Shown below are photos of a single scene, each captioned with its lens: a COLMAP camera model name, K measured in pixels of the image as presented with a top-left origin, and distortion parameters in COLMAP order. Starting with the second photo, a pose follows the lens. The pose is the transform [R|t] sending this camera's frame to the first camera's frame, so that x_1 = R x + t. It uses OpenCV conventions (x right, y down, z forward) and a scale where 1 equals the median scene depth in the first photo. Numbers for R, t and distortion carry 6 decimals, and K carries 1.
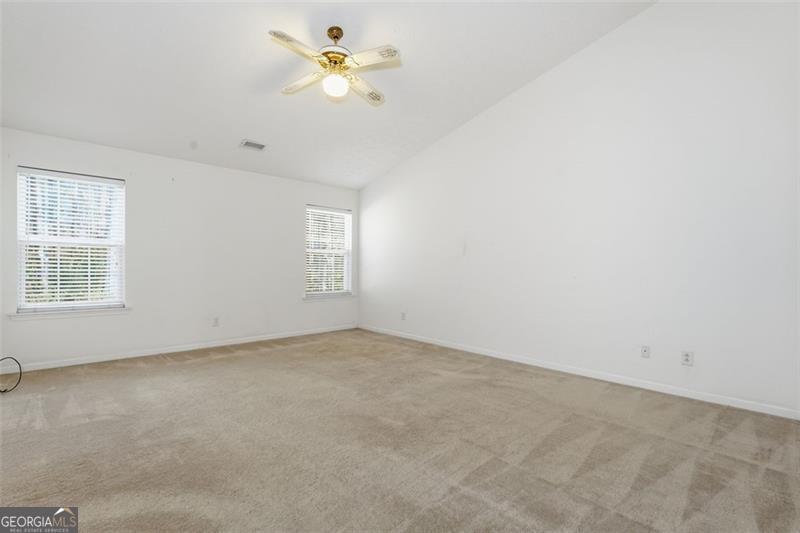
lens RADIAL K [[365.2, 0, 399.7], [0, 365.2, 267.3], [0, 0, 1]] dist [0.000713, 0.000297]
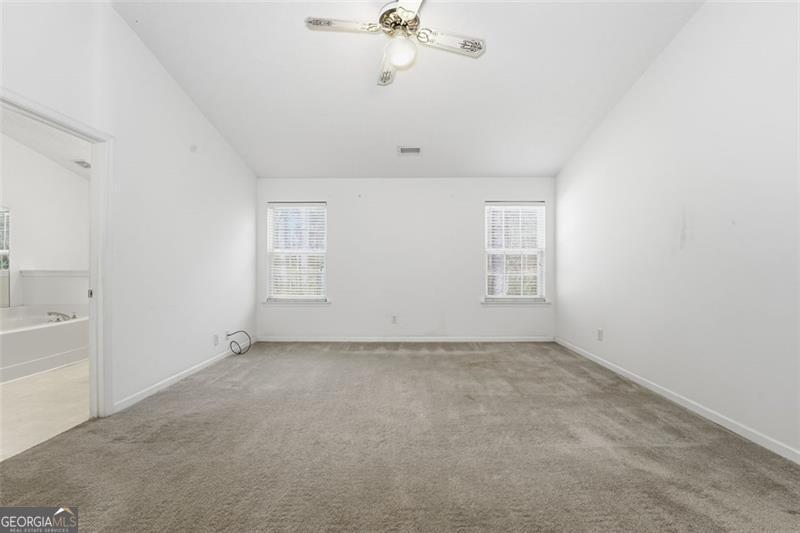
lens RADIAL K [[340.1, 0, 400.5], [0, 340.1, 267.3], [0, 0, 1]] dist [-0.012043, 0.000088]
pose [[0.724731, -0.009000, -0.688973, 0.239362], [0.005997, 0.999959, -0.006753, -0.000537], [0.689005, 0.000762, 0.724756, 0.298872]]
